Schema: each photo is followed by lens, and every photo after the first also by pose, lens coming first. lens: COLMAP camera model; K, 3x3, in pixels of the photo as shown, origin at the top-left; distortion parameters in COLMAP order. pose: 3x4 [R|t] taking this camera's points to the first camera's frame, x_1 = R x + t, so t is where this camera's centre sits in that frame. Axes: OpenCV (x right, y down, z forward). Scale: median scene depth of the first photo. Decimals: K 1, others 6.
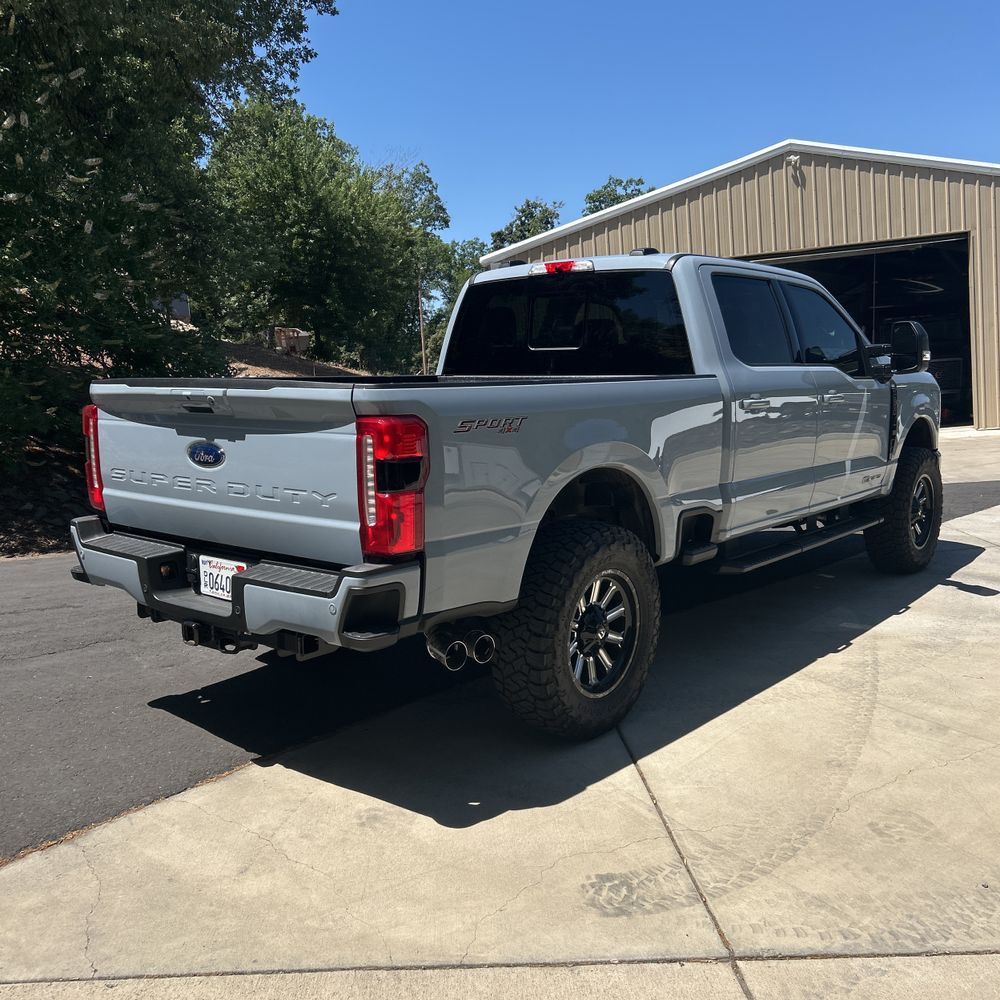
lens RADIAL K [[1003.9, 0, 501.8], [0, 1003.9, 499.8], [0, 0, 1]] dist [0.025599, 0.000000]
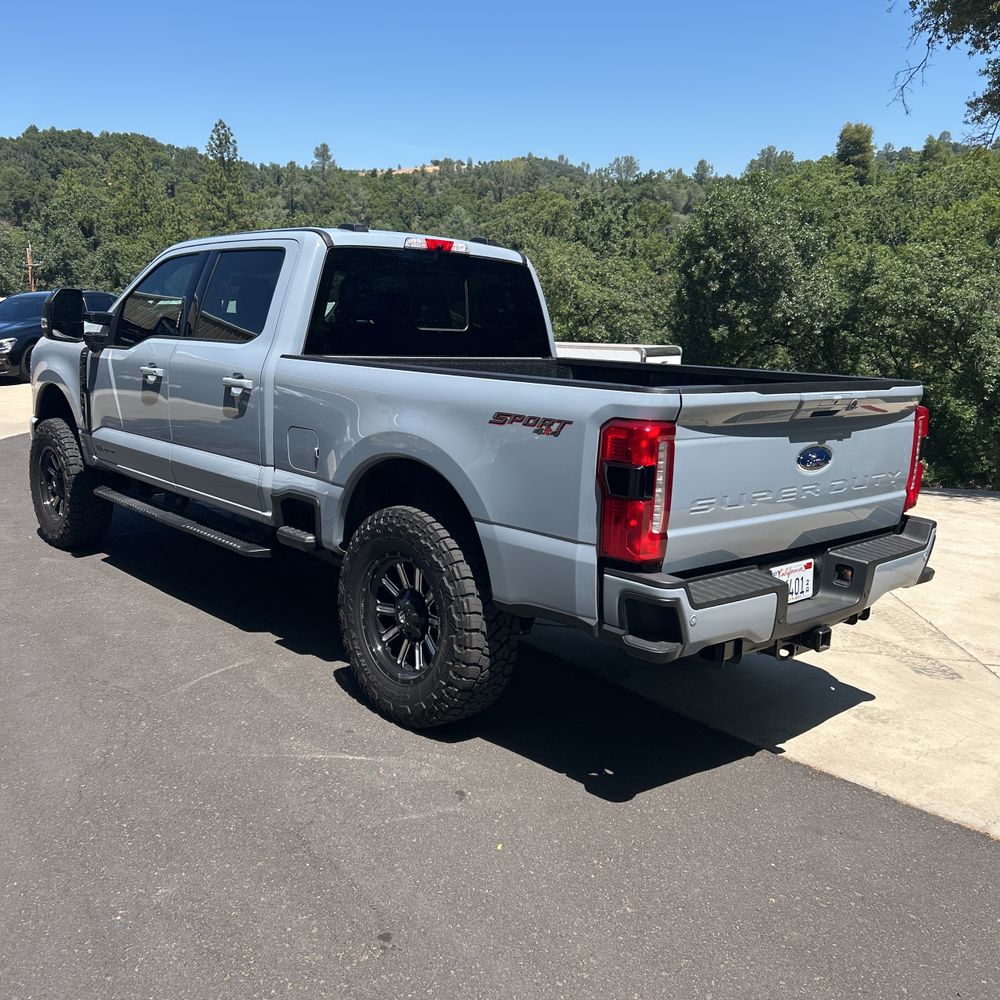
lens RADIAL K [[1003.9, 0, 470.7], [0, 1003.9, 495.4], [0, 0, 1]] dist [0.025599, 0.000000]
pose [[0.169682, -0.158105, 0.972734, -1.264167], [0.099886, 0.984723, 0.142630, -0.176238], [-0.980424, 0.072961, 0.182883, 1.109407]]
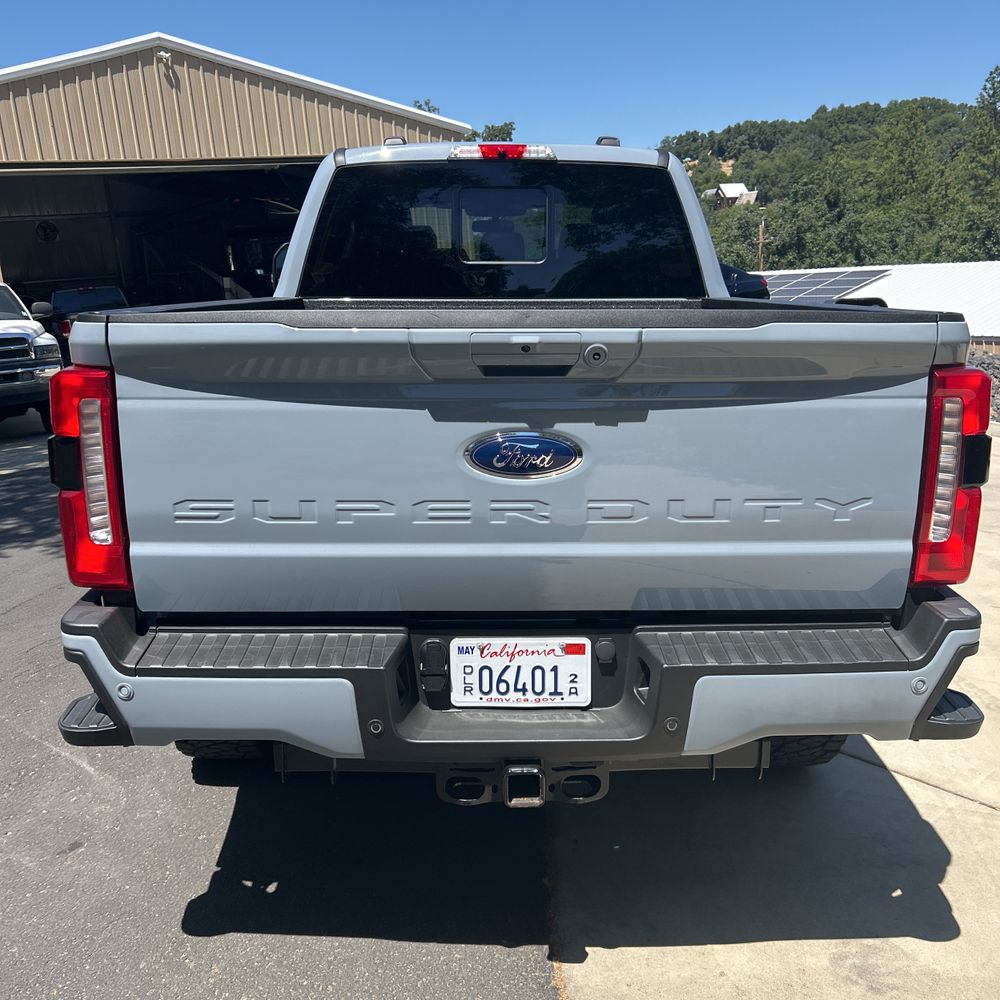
lens RADIAL K [[1003.9, 0, 493.4], [0, 1003.9, 494.4], [0, 0, 1]] dist [0.025599, 0.000000]
pose [[0.763137, -0.127414, 0.633551, -0.622116], [0.082511, 0.991558, 0.100025, -0.075023], [-0.640947, -0.024058, 0.767208, 0.580470]]
